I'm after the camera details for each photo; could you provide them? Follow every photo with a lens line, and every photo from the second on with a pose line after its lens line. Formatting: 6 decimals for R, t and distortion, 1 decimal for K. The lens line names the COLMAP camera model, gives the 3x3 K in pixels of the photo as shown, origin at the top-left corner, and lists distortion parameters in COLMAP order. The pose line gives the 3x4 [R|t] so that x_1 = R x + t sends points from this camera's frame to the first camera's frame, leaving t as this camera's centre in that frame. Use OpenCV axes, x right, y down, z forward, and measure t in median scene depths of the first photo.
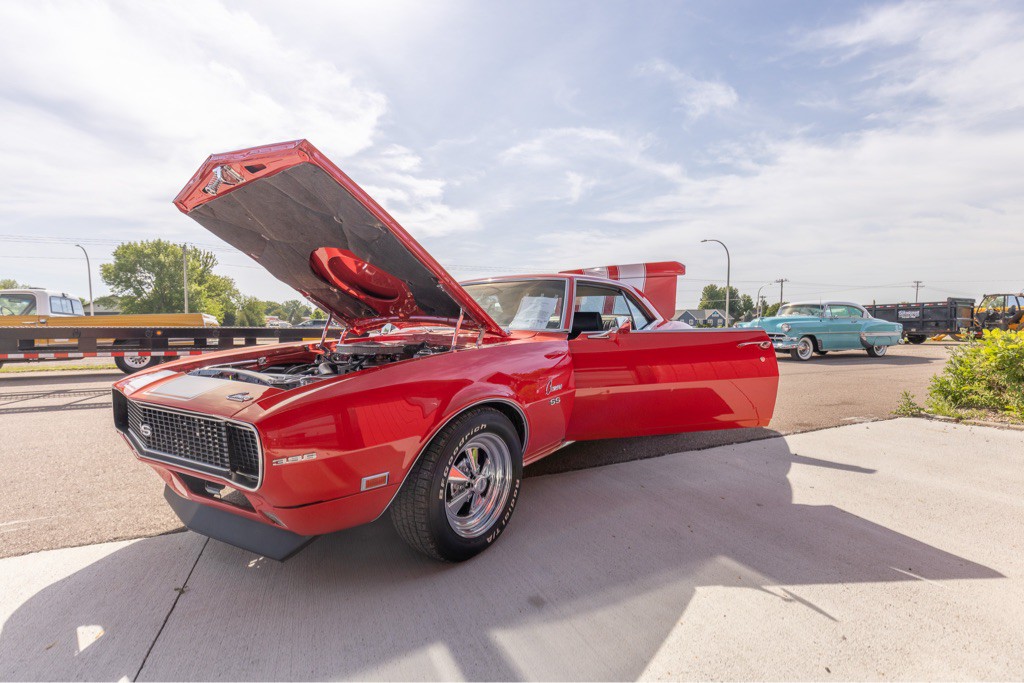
lens RADIAL K [[456.0, 0, 508.4], [0, 456.0, 341.8], [0, 0, 1]] dist [0.006612, -0.000343]
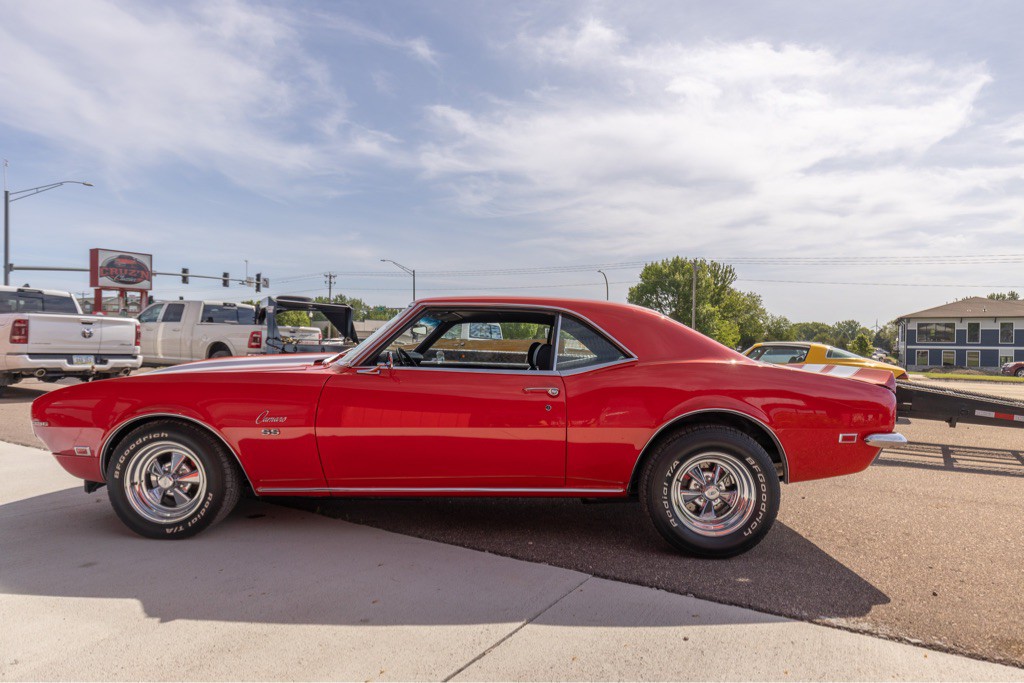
lens RADIAL K [[617.8, 0, 511.1], [0, 617.8, 344.9], [0, 0, 1]] dist [-0.001273, 0.001283]
pose [[0.591877, 0.020315, -0.805772, 0.140072], [-0.062310, 0.997844, -0.020612, -0.006088], [0.803616, 0.062407, 0.591867, 0.057764]]
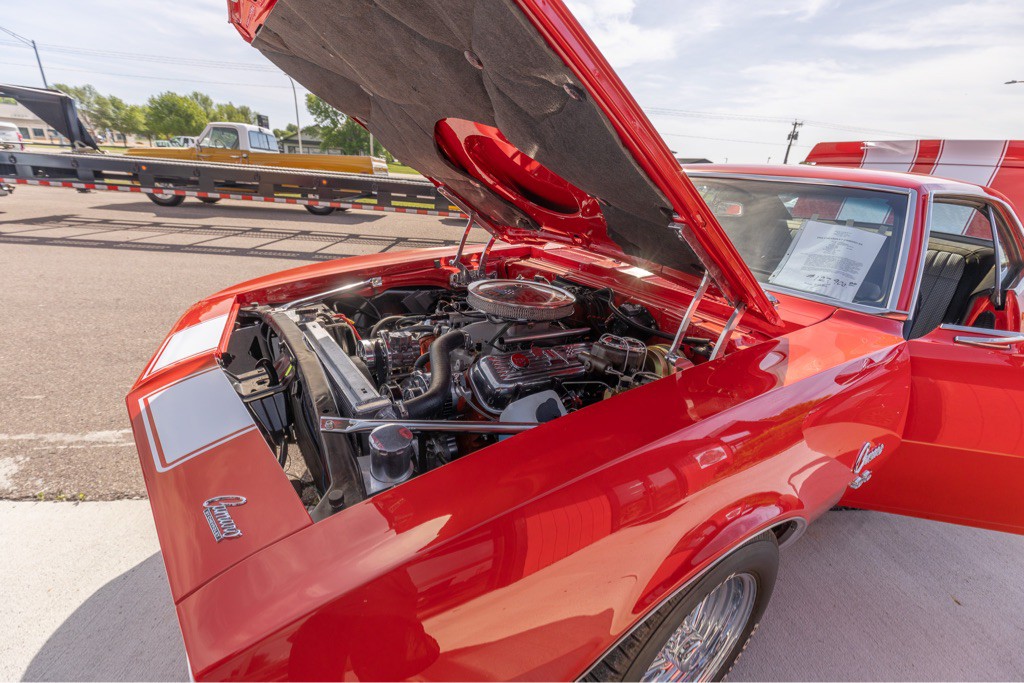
lens RADIAL K [[454.2, 0, 509.2], [0, 454.2, 345.1], [0, 0, 1]] dist [0.001110, -0.000594]
pose [[0.938930, 0.188423, -0.287935, -0.013441], [-0.087643, 0.940111, 0.329408, -0.012835], [0.332759, -0.284056, 0.899213, 0.044480]]
